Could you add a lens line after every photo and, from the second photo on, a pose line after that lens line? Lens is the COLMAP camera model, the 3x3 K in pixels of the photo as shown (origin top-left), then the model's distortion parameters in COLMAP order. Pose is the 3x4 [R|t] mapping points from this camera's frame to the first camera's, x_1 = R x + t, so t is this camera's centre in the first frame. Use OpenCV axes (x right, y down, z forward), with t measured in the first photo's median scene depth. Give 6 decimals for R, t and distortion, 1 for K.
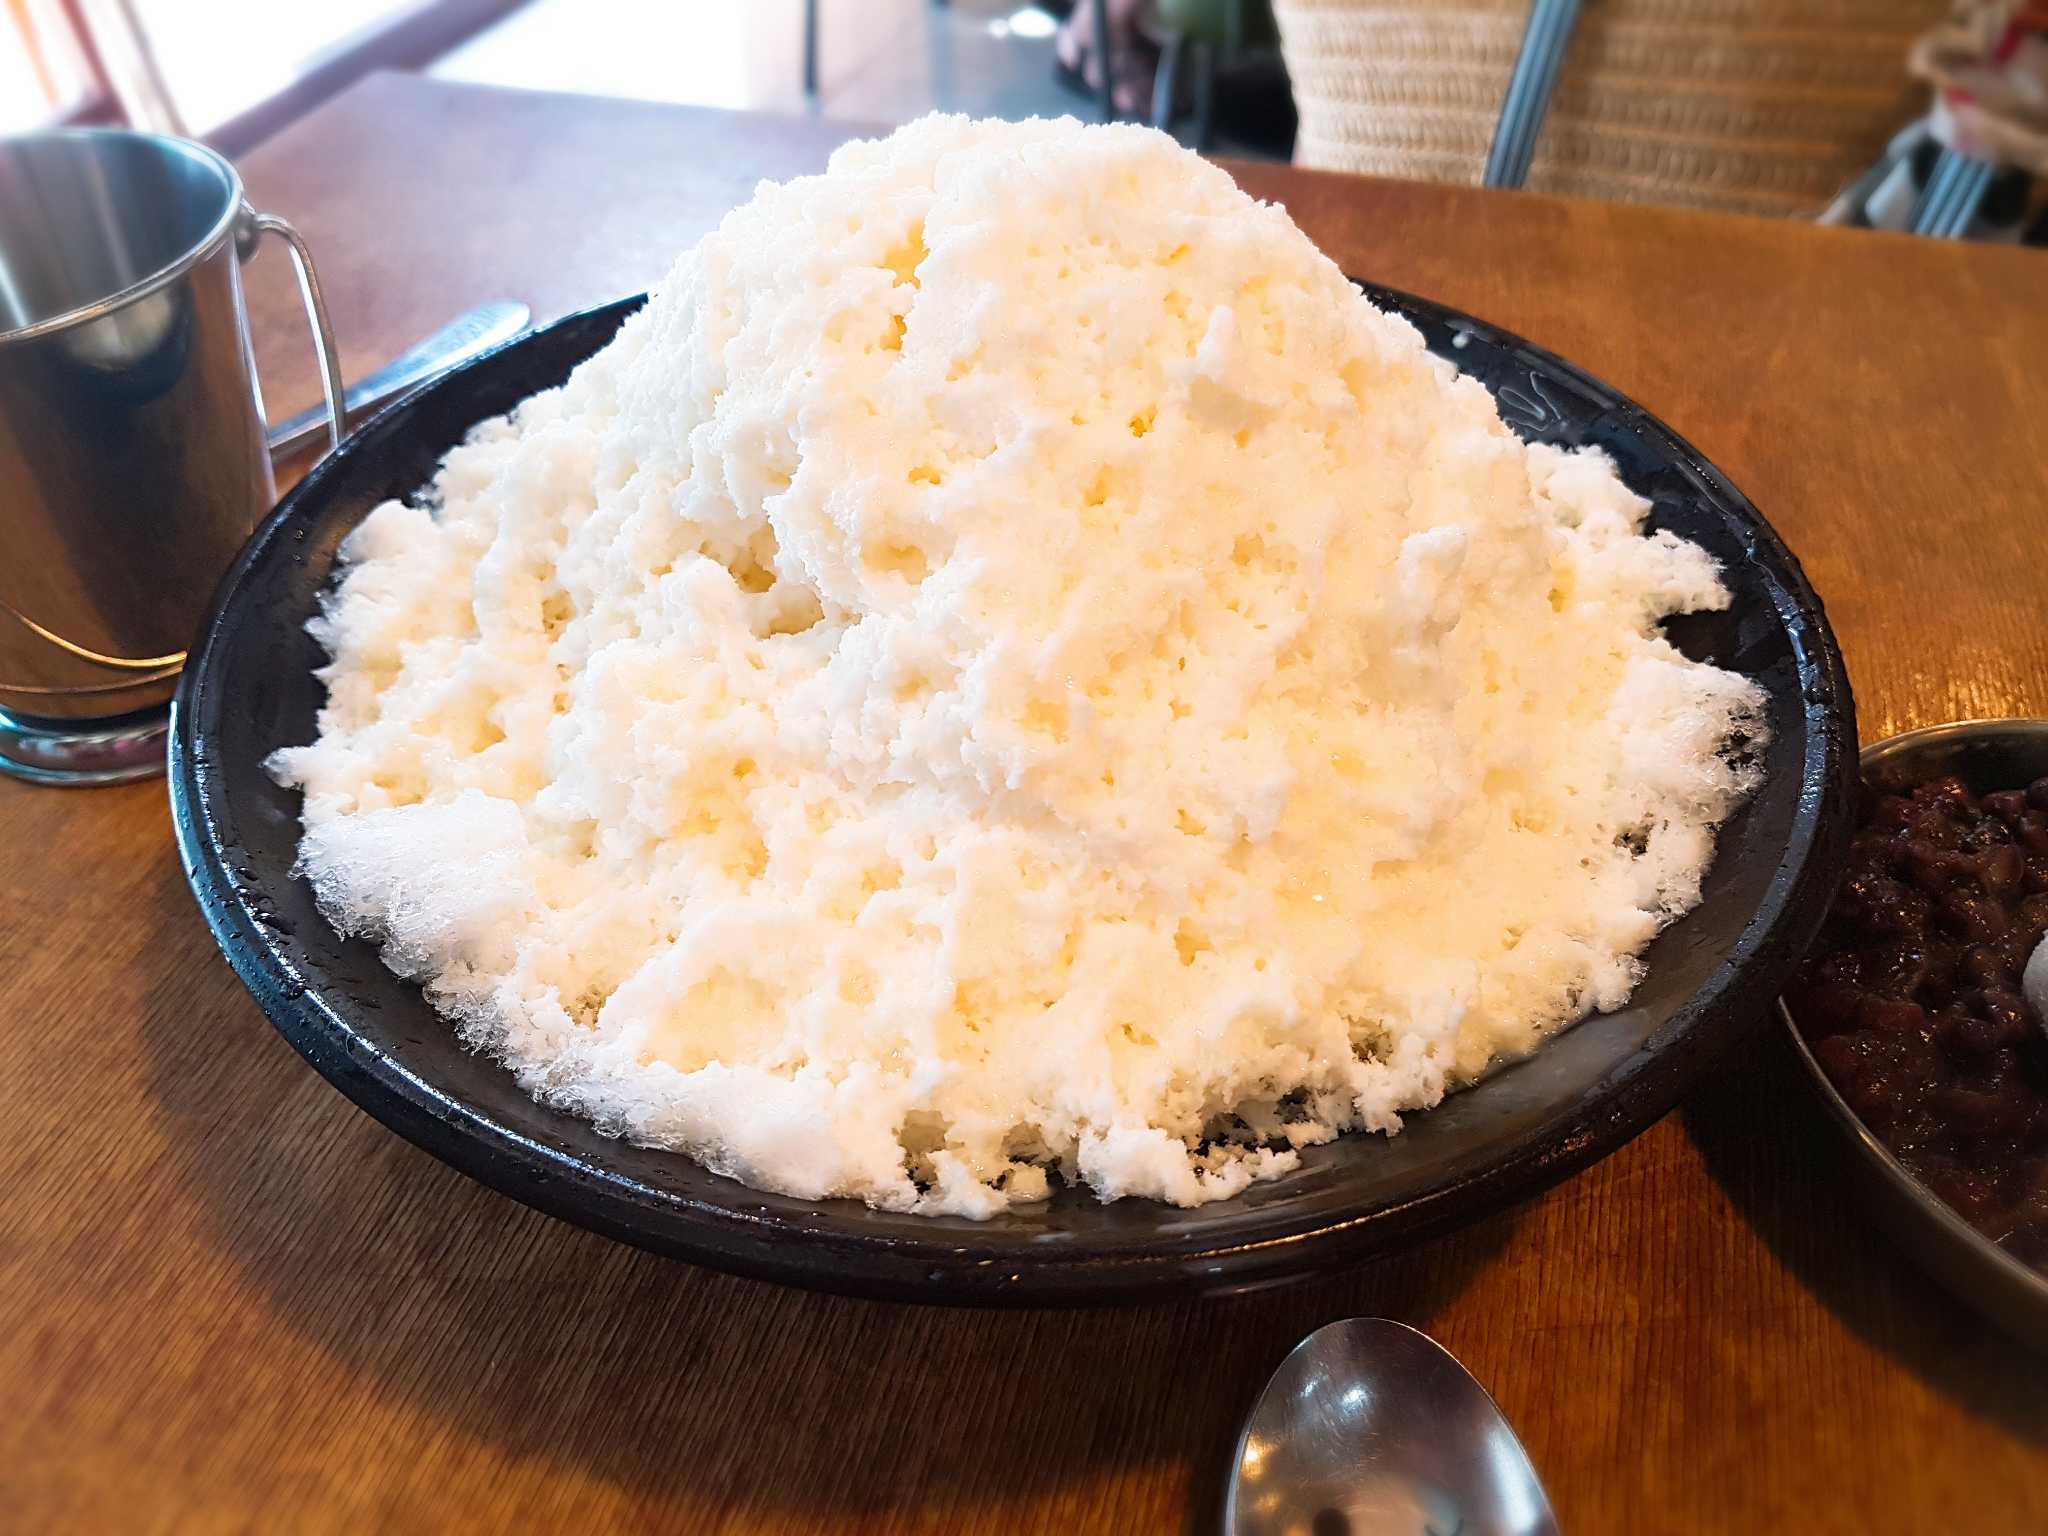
lens RADIAL K [[1602.5, 0, 1026.1], [0, 1602.5, 764.0], [0, 0, 1]] dist [-0.018151, -0.007801]
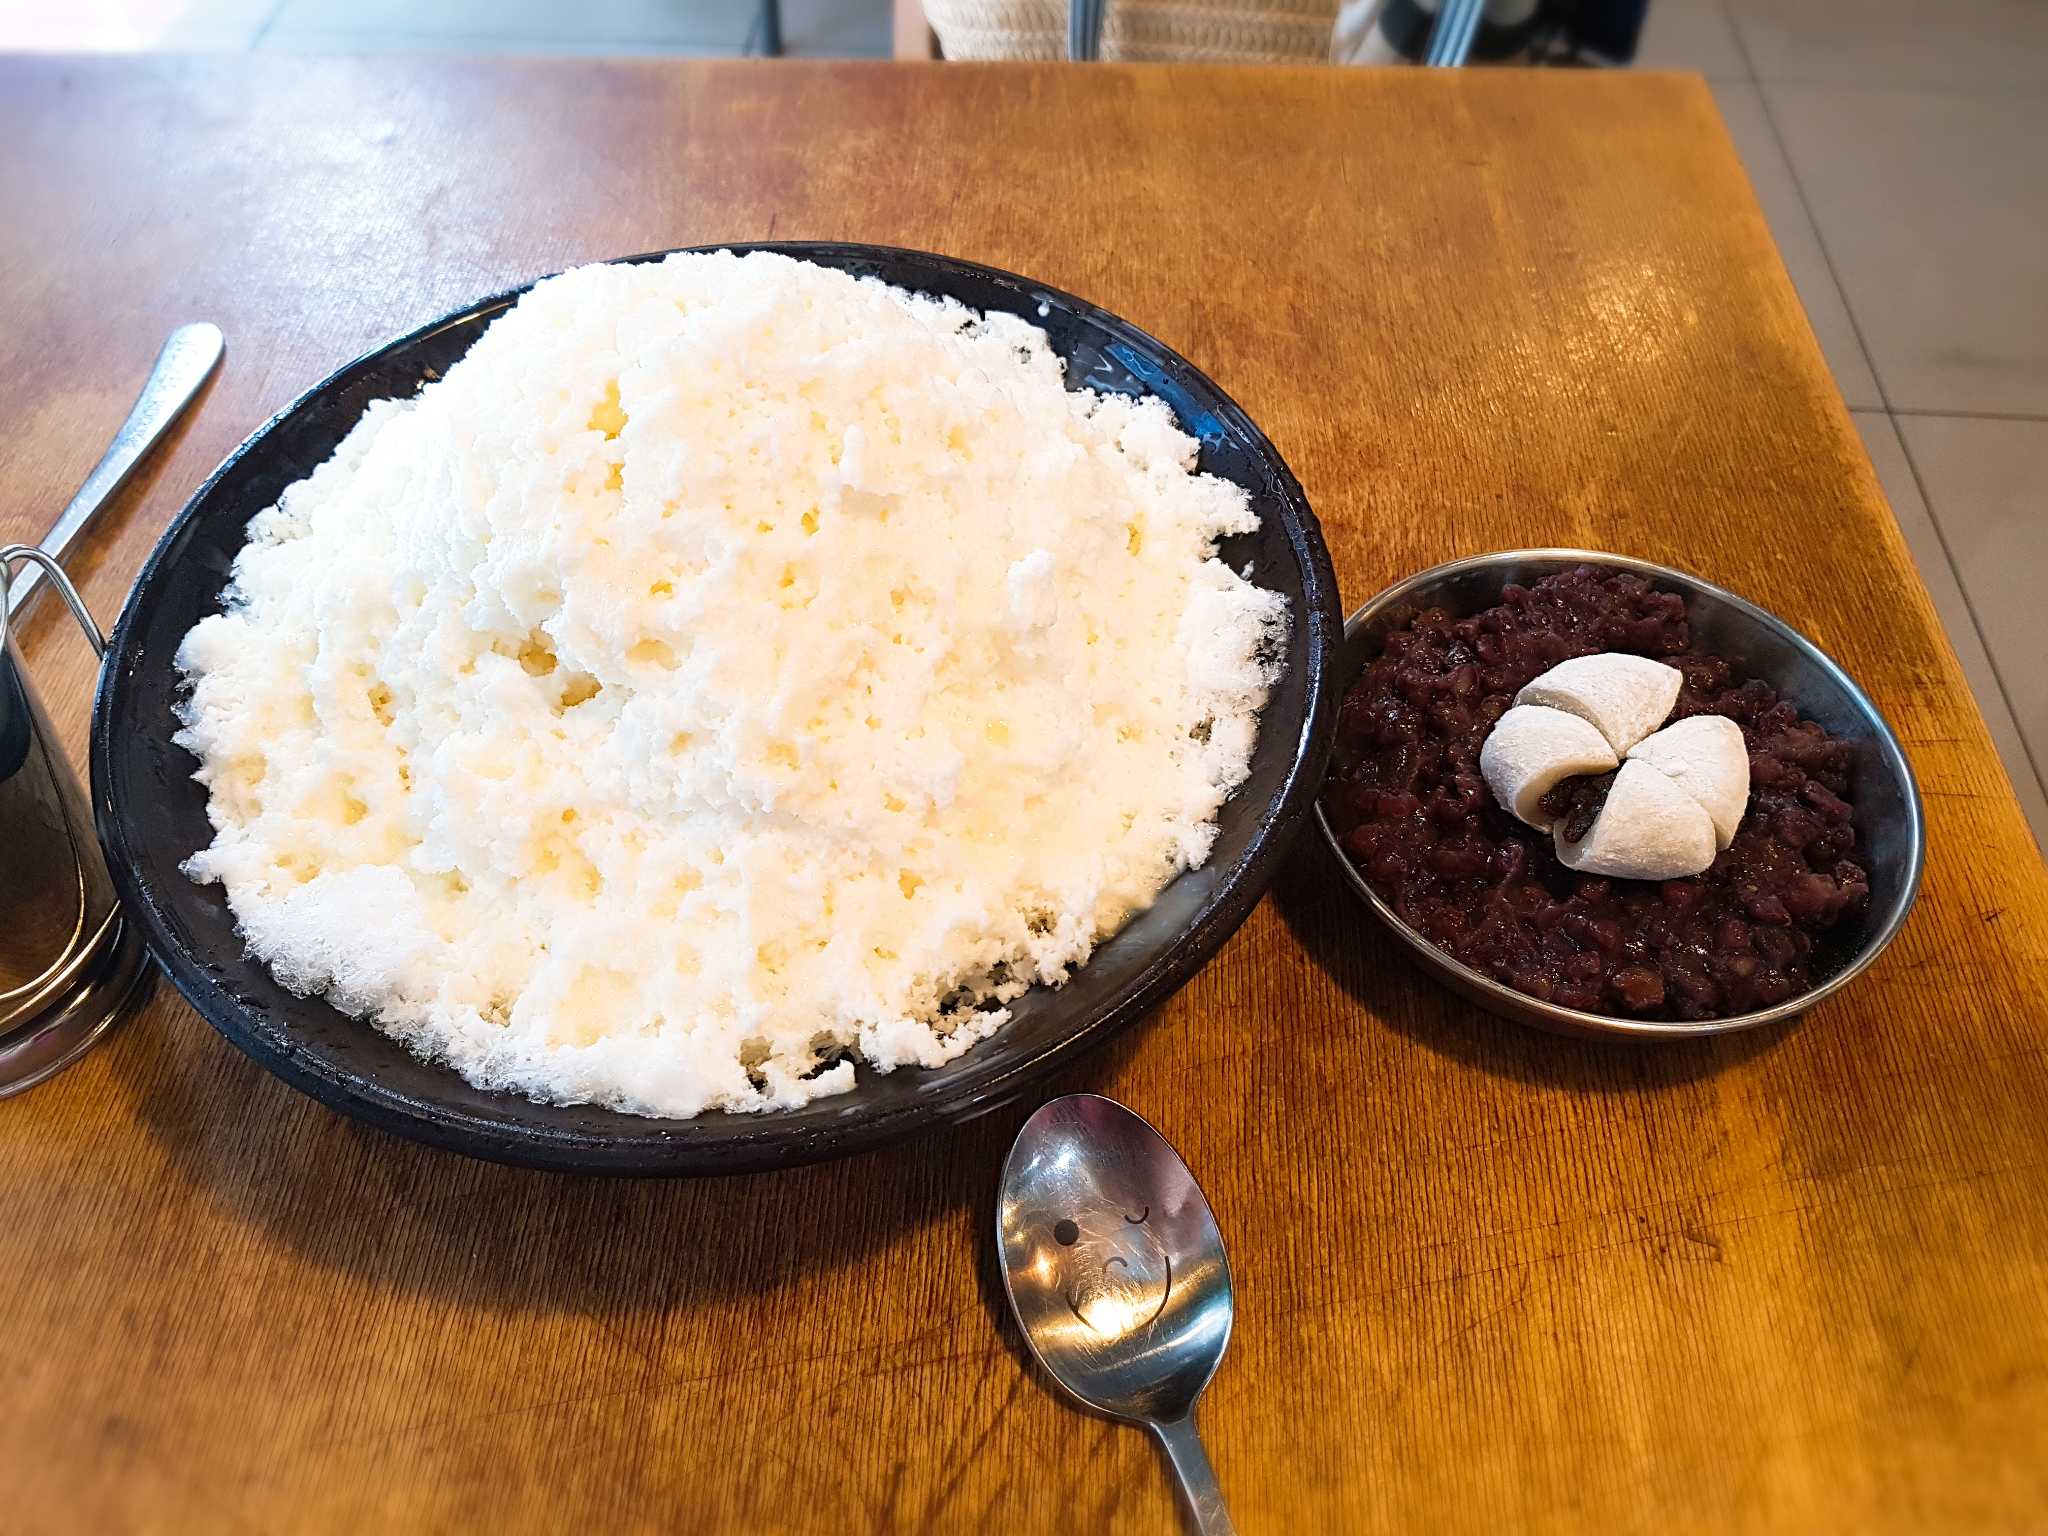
lens RADIAL K [[1708.5, 0, 1022.6], [0, 1708.5, 673.8], [0, 0, 1]] dist [-0.014473, -0.011409]
pose [[0.971921, -0.188237, 0.141199, 0.018109], [0.163789, 0.972014, 0.168410, -0.303004], [-0.168948, -0.140554, 0.975552, -0.482841]]
